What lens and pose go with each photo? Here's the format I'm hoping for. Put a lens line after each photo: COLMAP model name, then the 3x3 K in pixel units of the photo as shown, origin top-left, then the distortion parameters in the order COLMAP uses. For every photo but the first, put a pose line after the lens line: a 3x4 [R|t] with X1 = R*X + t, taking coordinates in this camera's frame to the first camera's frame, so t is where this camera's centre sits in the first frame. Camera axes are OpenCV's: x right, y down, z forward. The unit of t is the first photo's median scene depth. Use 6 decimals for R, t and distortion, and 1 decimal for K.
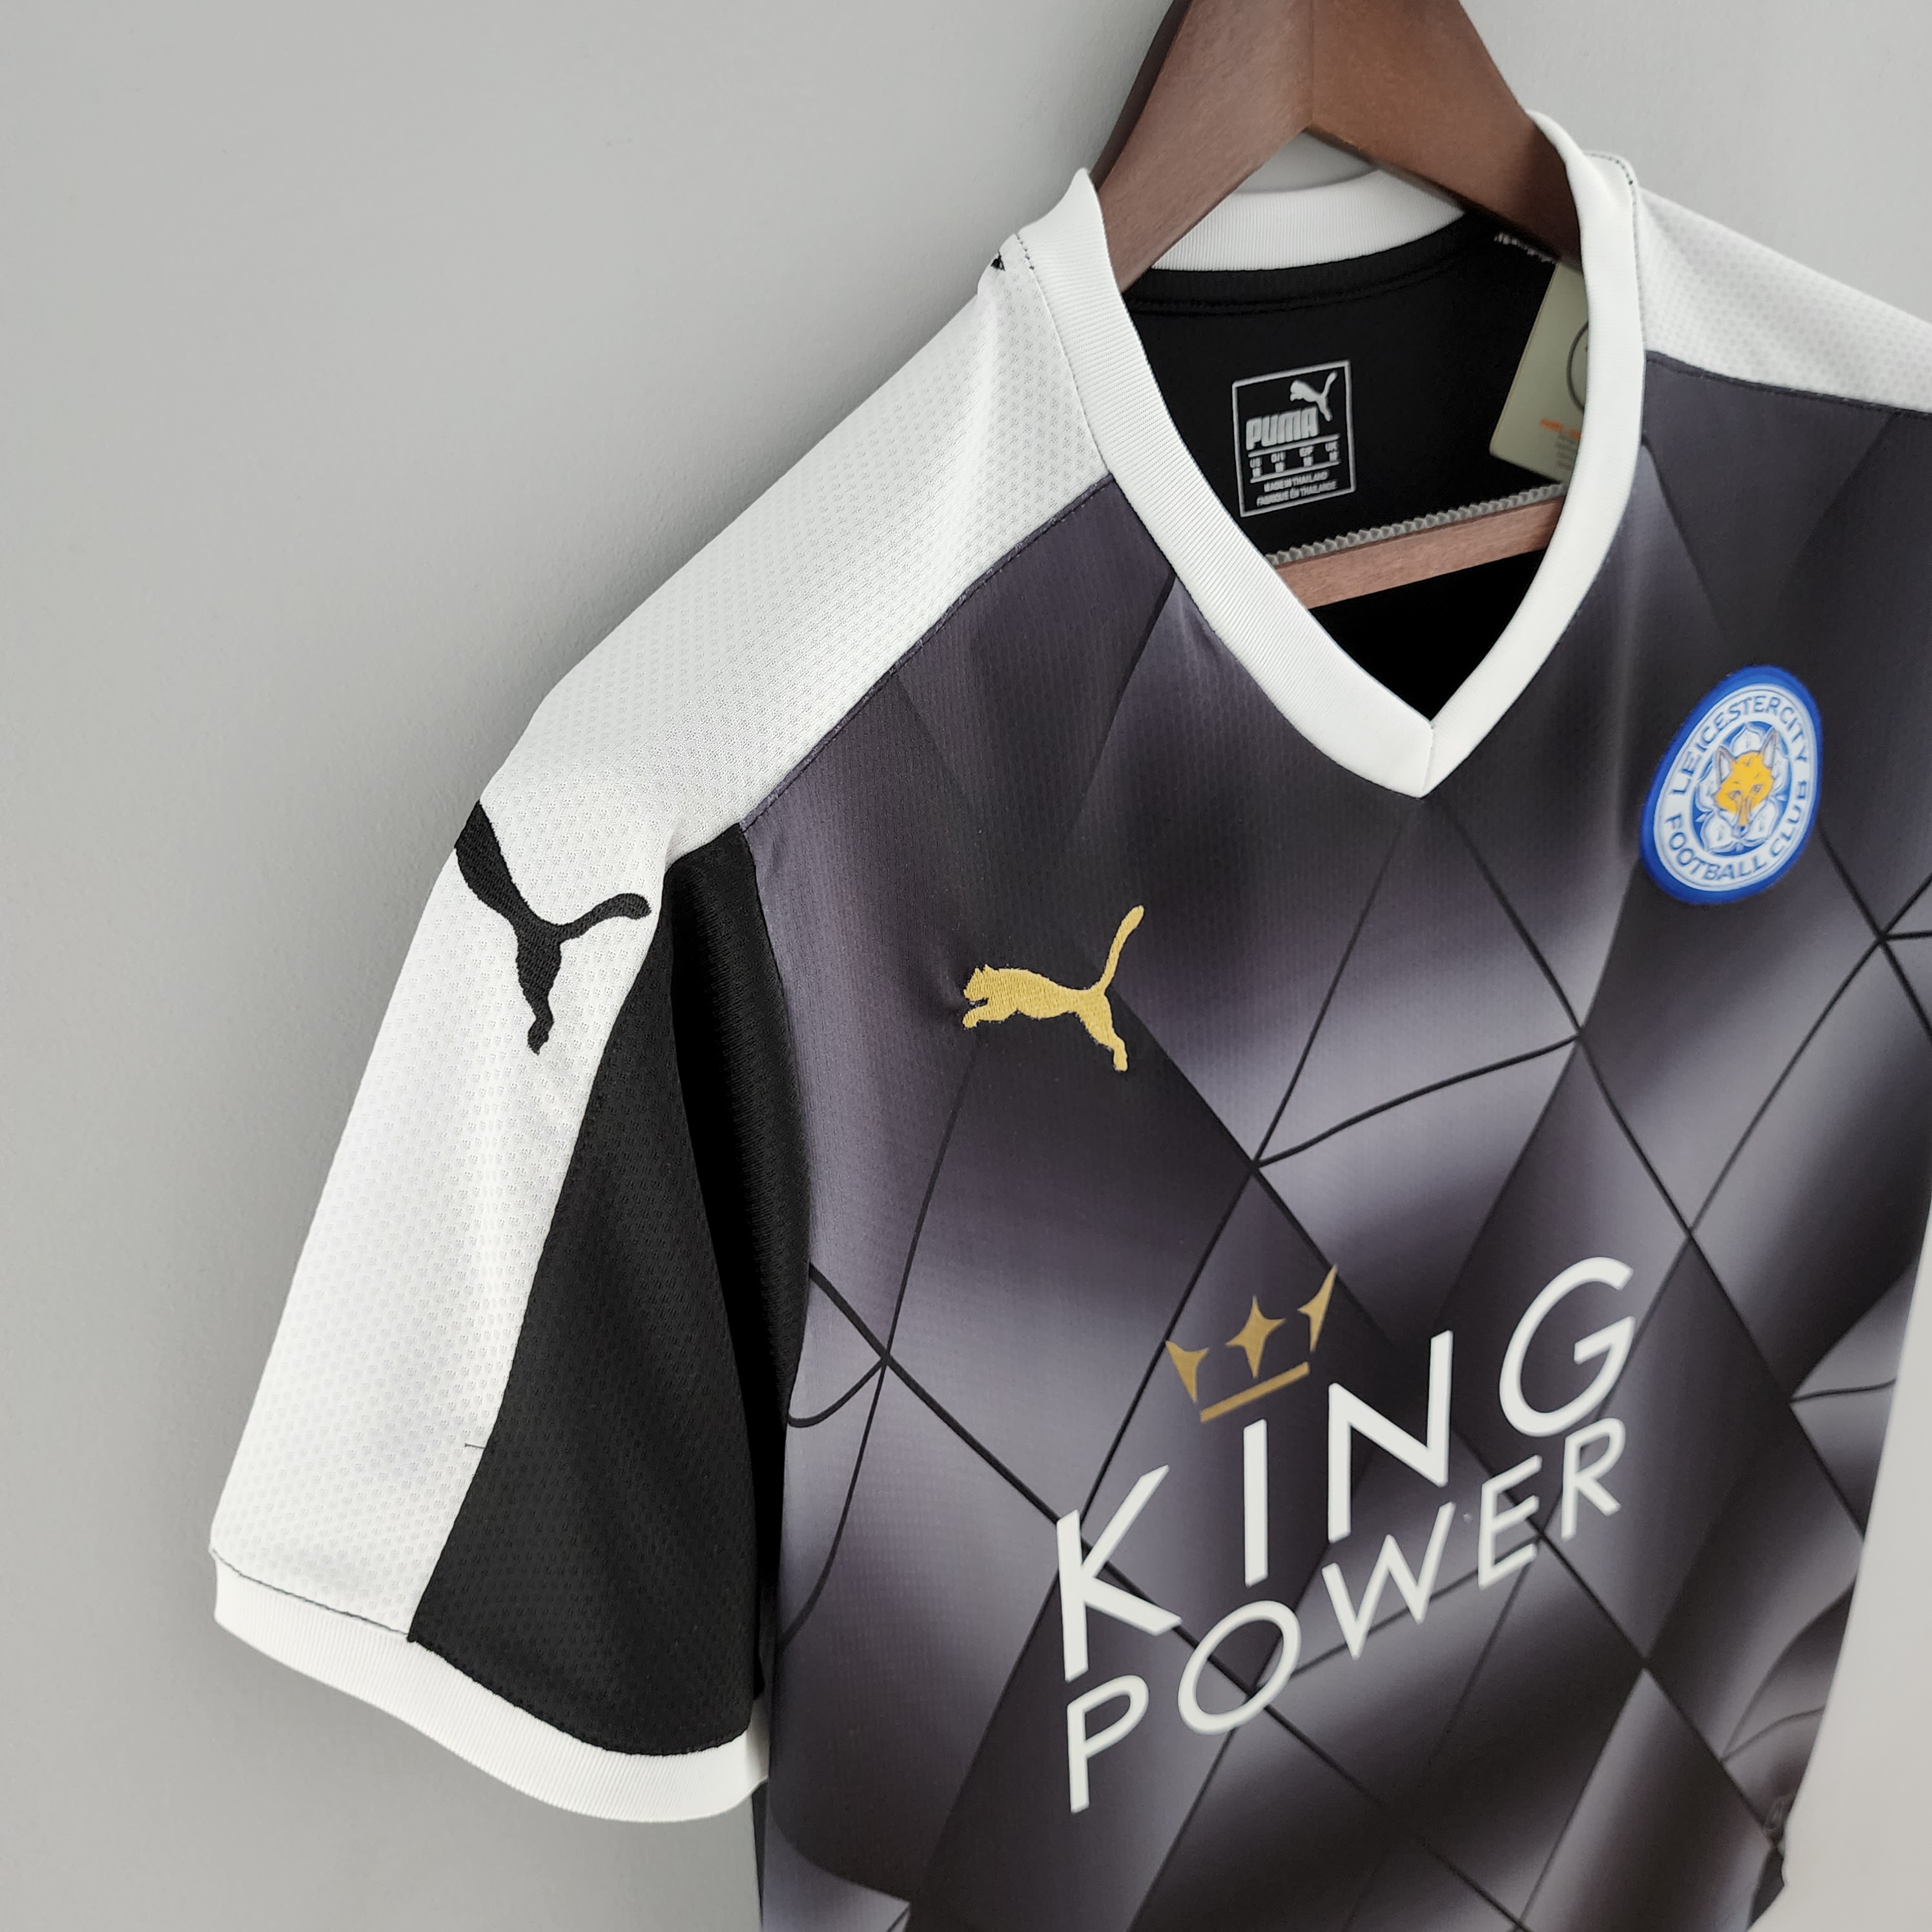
lens RADIAL K [[1835.6, 0, 961.0], [0, 1835.6, 969.7], [0, 0, 1]] dist [-0.005562, 0.000000]
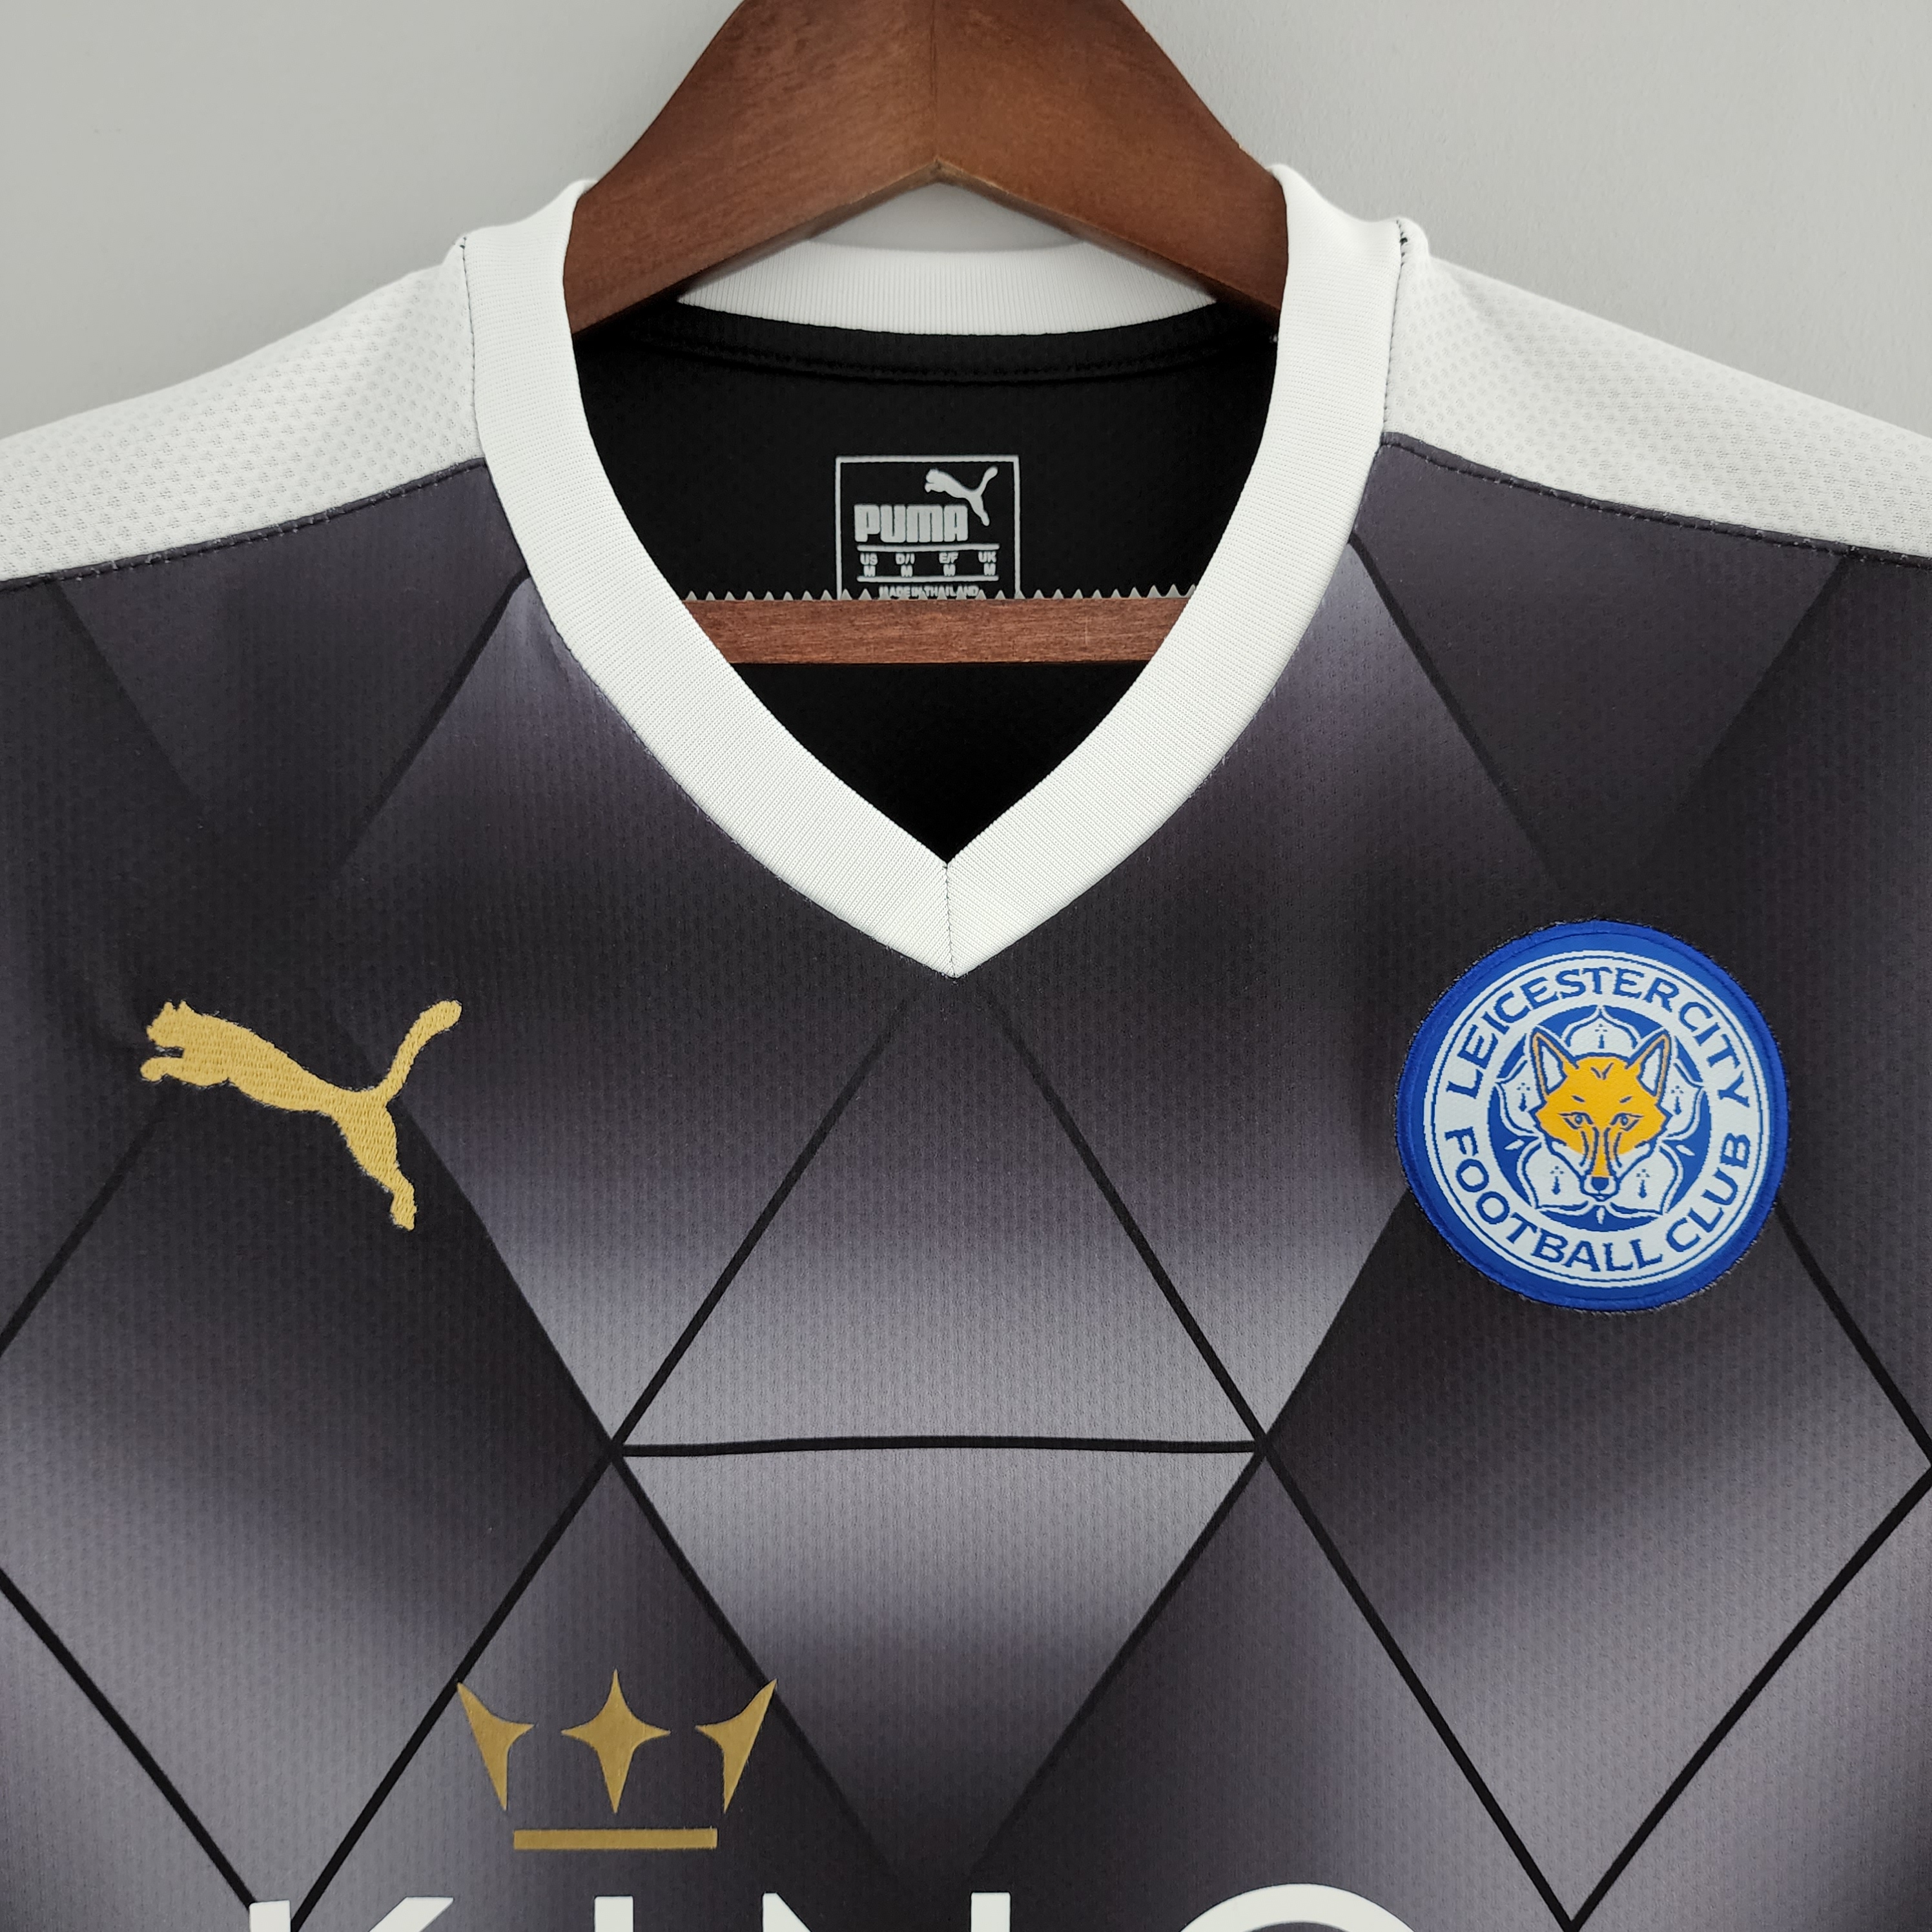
lens RADIAL K [[1835.6, 0, 976.8], [0, 1835.6, 961.3], [0, 0, 1]] dist [-0.005562, 0.000000]
pose [[0.872763, 0.109460, -0.475714, 0.568131], [-0.269577, 0.920527, -0.282768, 0.093103], [0.406956, 0.375031, 0.832910, 0.394994]]
